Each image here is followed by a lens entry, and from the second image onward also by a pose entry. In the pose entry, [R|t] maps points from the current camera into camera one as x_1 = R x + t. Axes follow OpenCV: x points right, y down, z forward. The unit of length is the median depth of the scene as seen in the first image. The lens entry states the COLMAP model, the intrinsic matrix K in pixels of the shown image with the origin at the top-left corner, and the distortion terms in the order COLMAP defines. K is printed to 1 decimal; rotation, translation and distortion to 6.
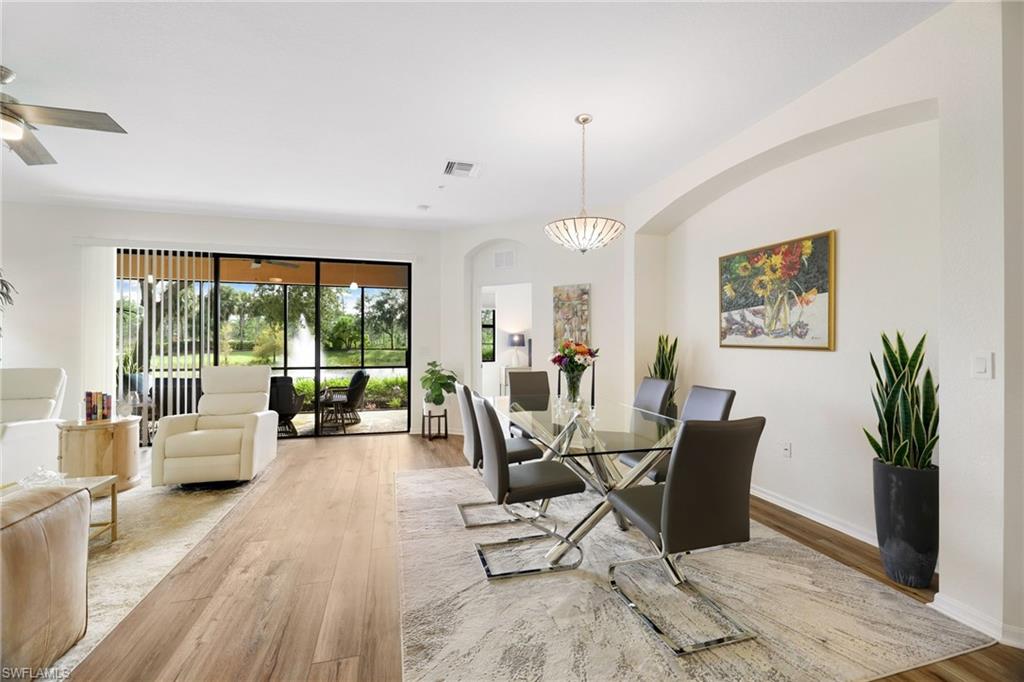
lens RADIAL K [[437.0, 0, 512.0], [0, 437.0, 341.0], [0, 0, 1]] dist [0.002699, 0.000241]
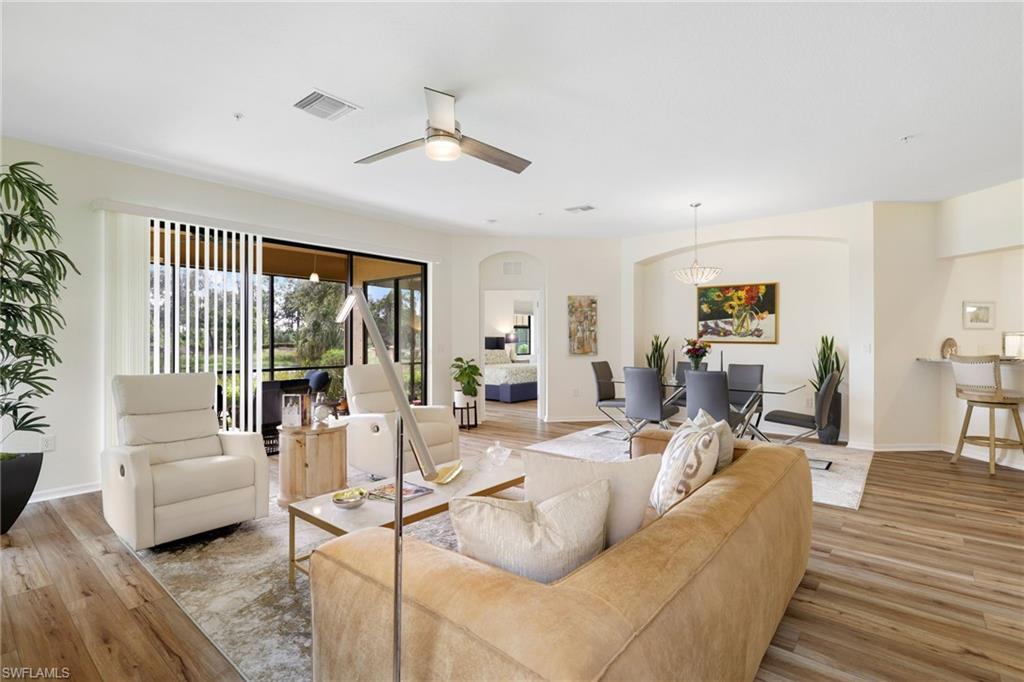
lens RADIAL K [[487.4, 0, 512.0], [0, 487.4, 341.0], [0, 0, 1]] dist [0.000102, 0.000298]
pose [[0.821281, -0.003471, 0.570514, -1.214722], [0.000482, 0.999985, 0.005389, -0.002163], [-0.570524, -0.004151, 0.821270, -0.096584]]
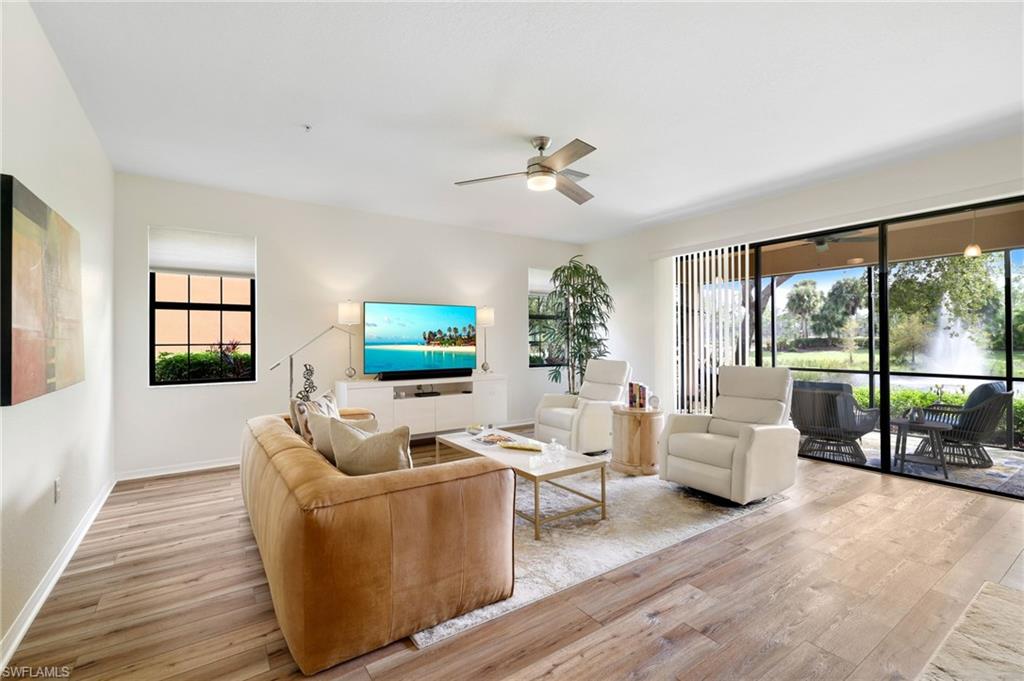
lens RADIAL K [[447.7, 0, 512.0], [0, 447.7, 340.5], [0, 0, 1]] dist [0.003809, 0.000272]
pose [[0.326330, -0.002761, -0.945252, 0.072790], [0.008556, 0.999963, 0.000033, -0.000791], [0.945217, -0.008099, 0.326342, 0.311571]]
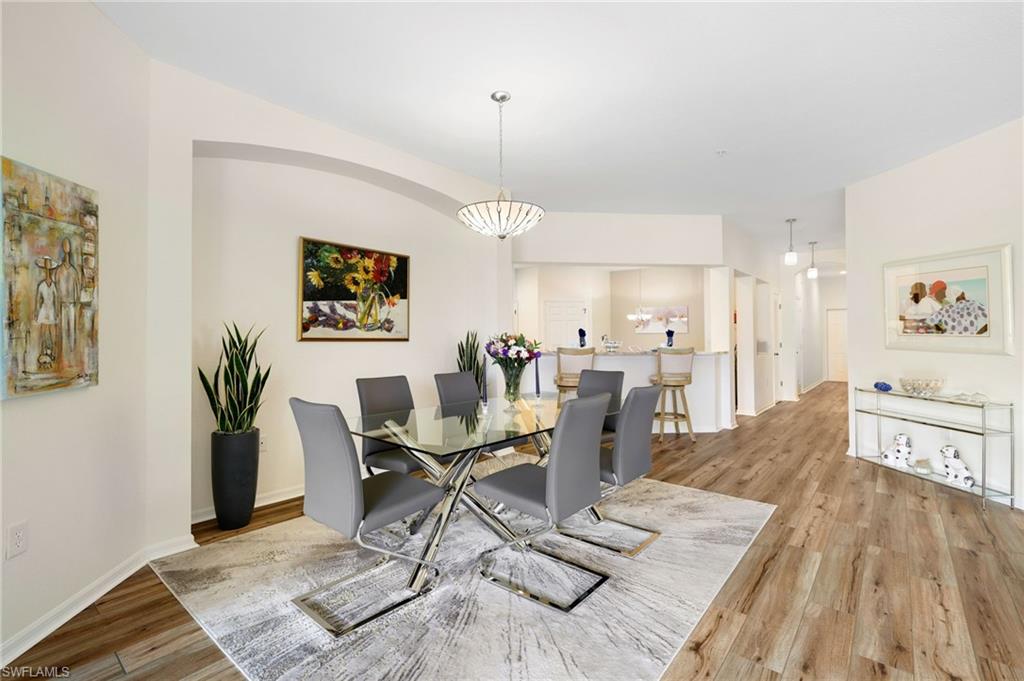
lens RADIAL K [[454.9, 0, 502.7], [0, 454.9, 322.5], [0, 0, 1]] dist [-0.000163, 0.000101]
pose [[-0.559032, 0.027687, 0.828684, -0.530387], [0.003800, 0.999517, -0.030831, 0.007355], [-0.829137, -0.014087, -0.558867, 1.273543]]
